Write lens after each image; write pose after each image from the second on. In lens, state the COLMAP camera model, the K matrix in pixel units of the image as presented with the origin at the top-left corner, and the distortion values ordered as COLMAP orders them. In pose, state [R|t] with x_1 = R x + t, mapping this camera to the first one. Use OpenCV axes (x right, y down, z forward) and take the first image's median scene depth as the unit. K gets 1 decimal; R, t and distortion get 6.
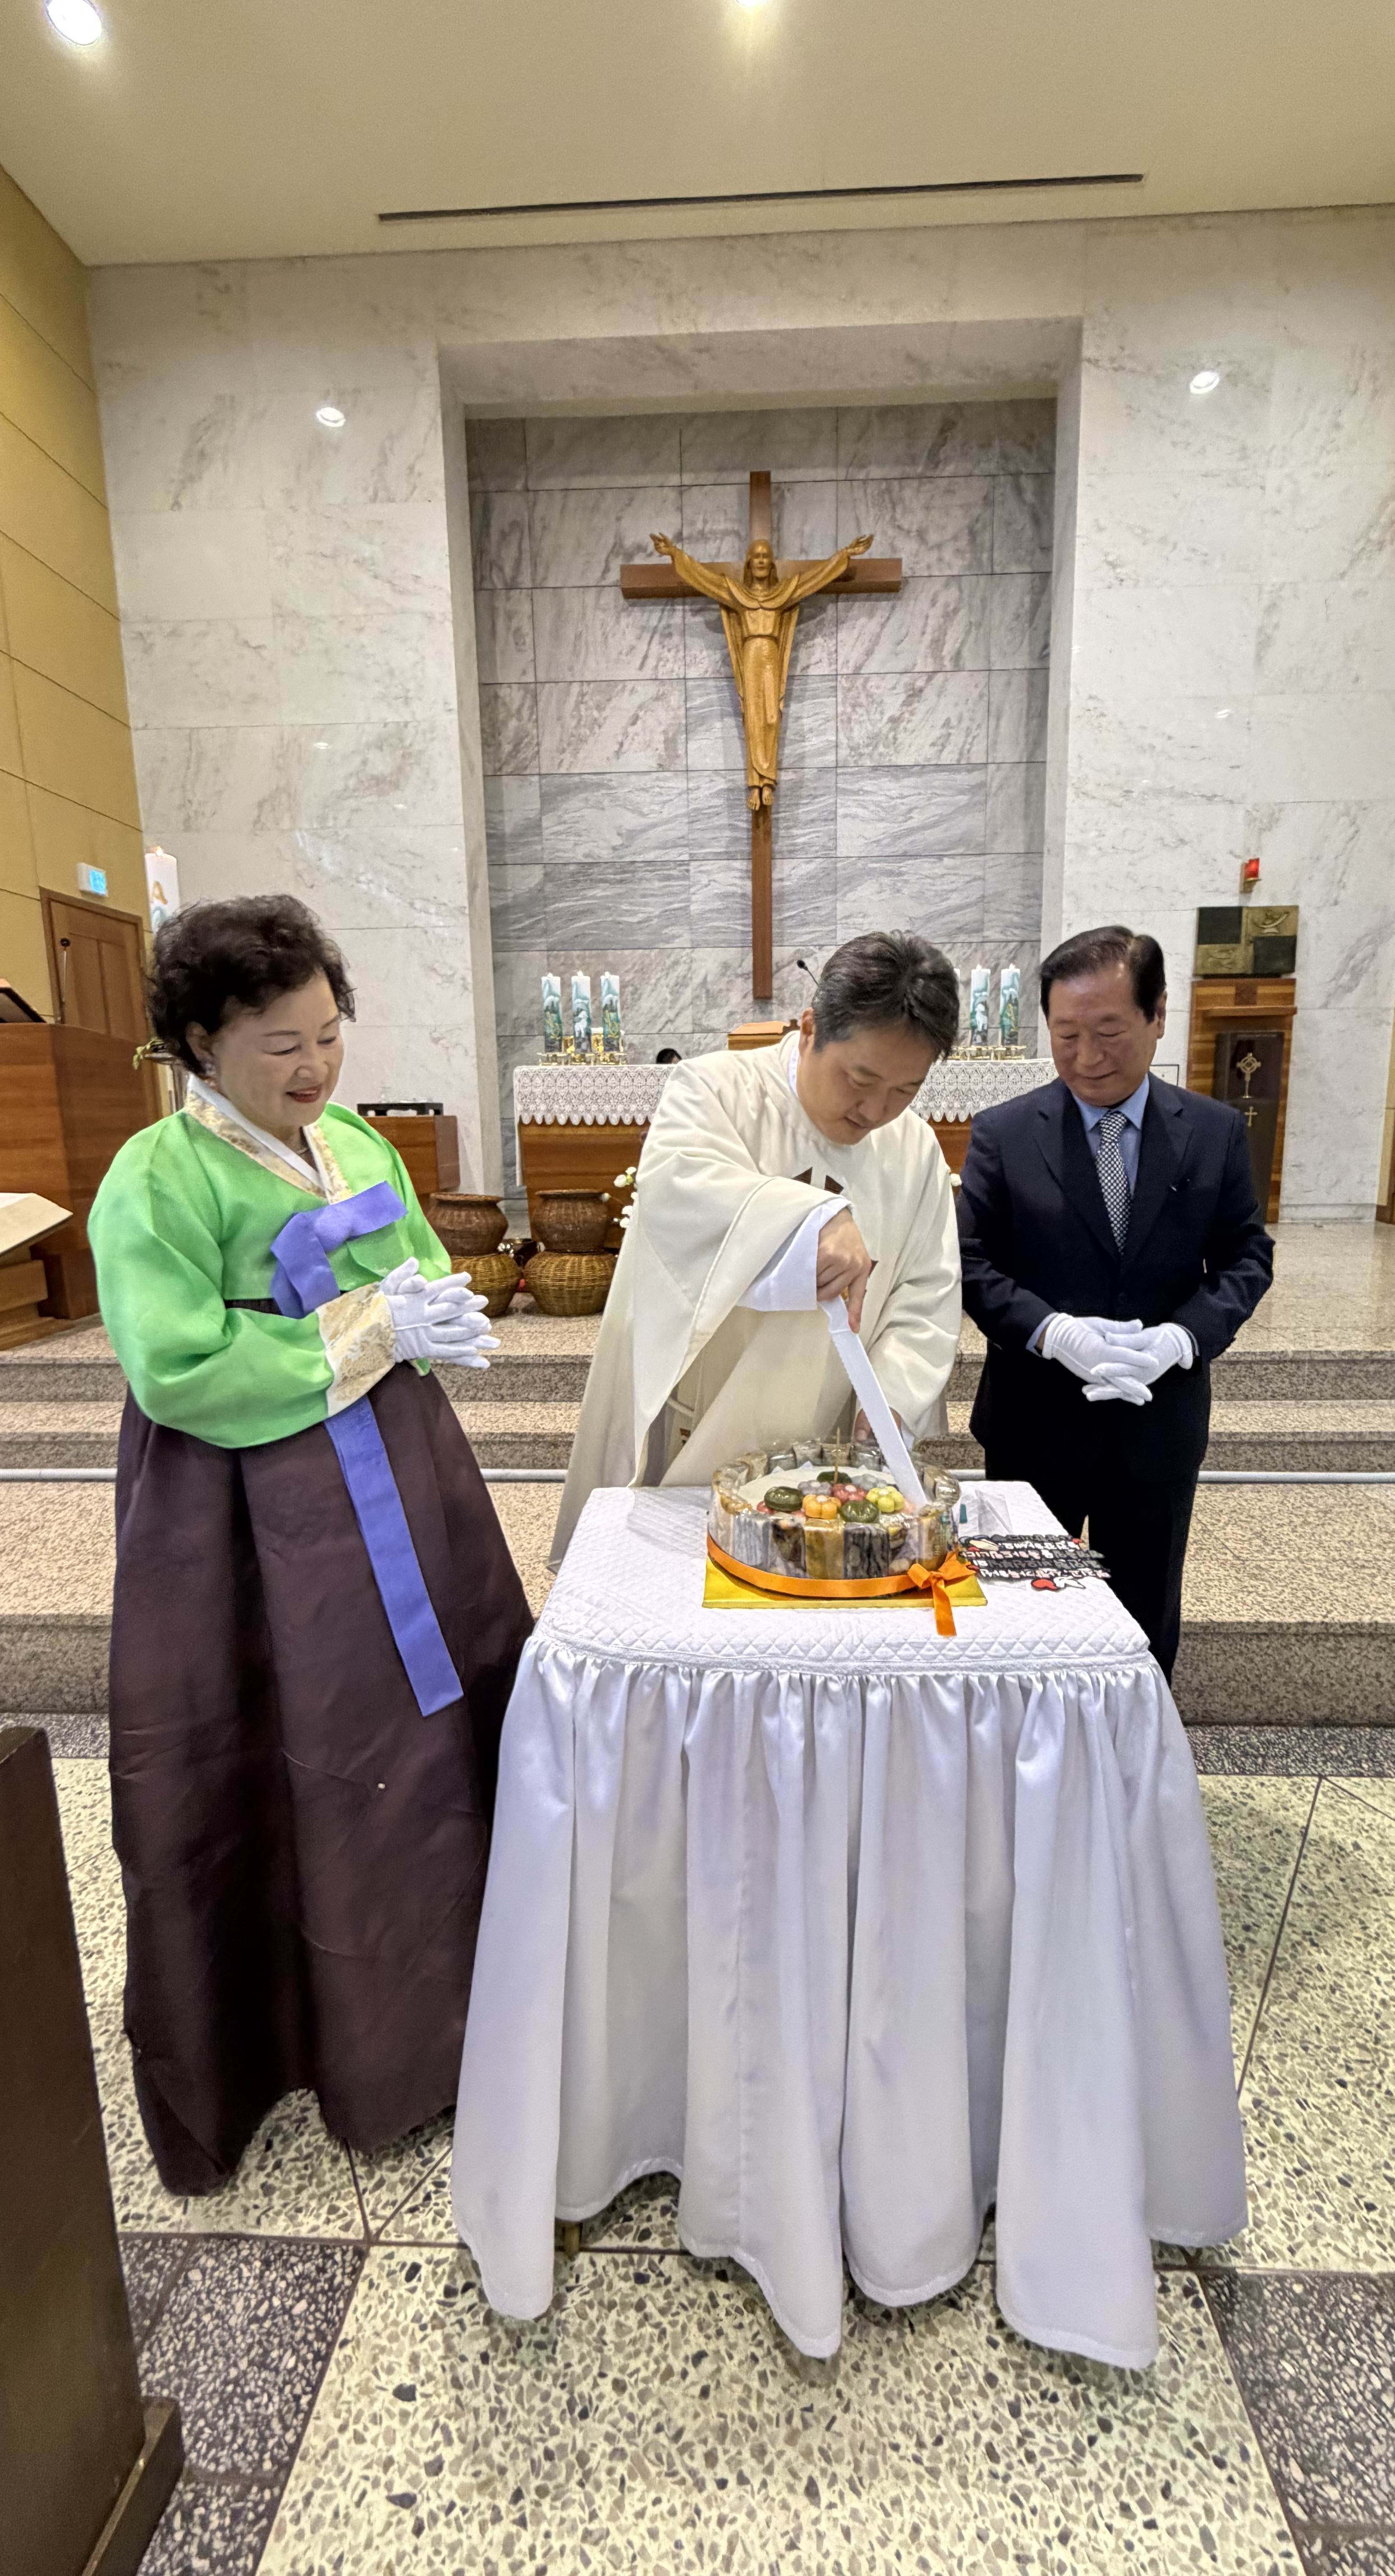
lens RADIAL K [[1034.8, 0, 762.0], [0, 1034.8, 1258.5], [0, 0, 1]] dist [0.009775, 0.000265]
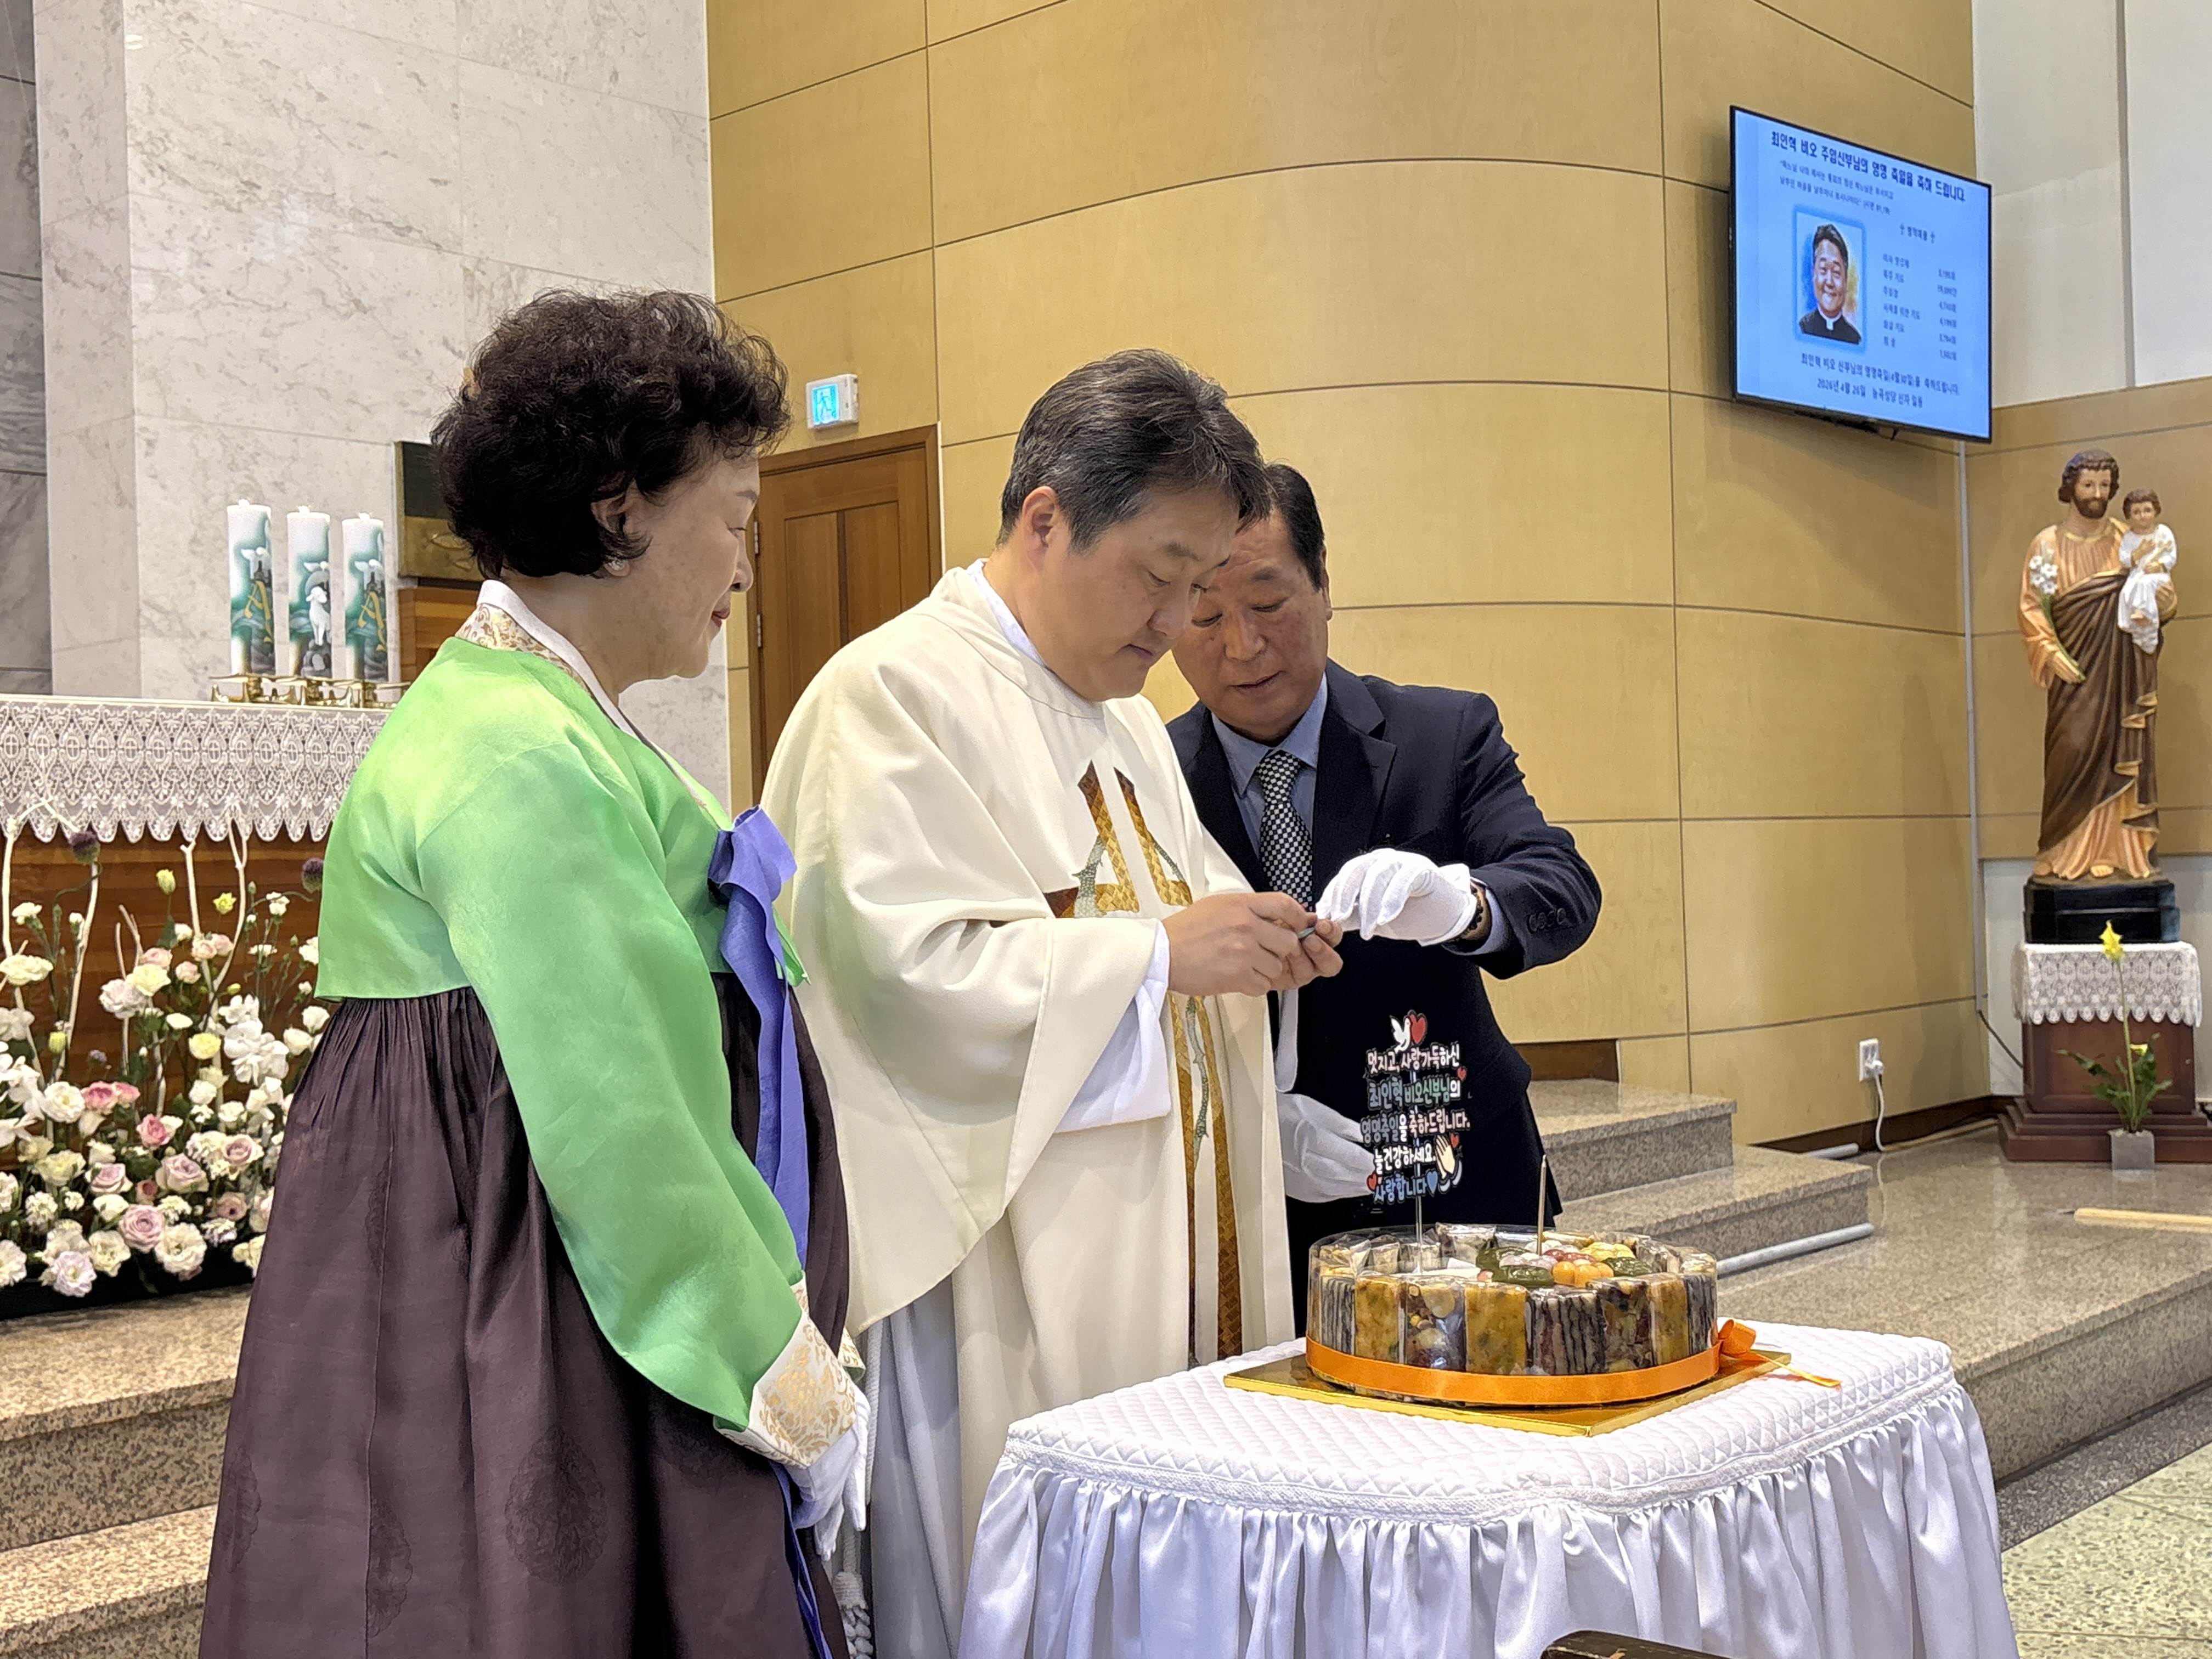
lens RADIAL K [[2490.4, 0, 1119.1], [0, 2490.4, 819.3], [0, 0, 1]] dist [0.017570, 0.000000]
pose [[0.647283, 0.007369, 0.762214, -0.252250], [0.132681, 0.983599, -0.122184, 0.022577], [-0.750614, 0.180219, 0.635689, 0.039265]]
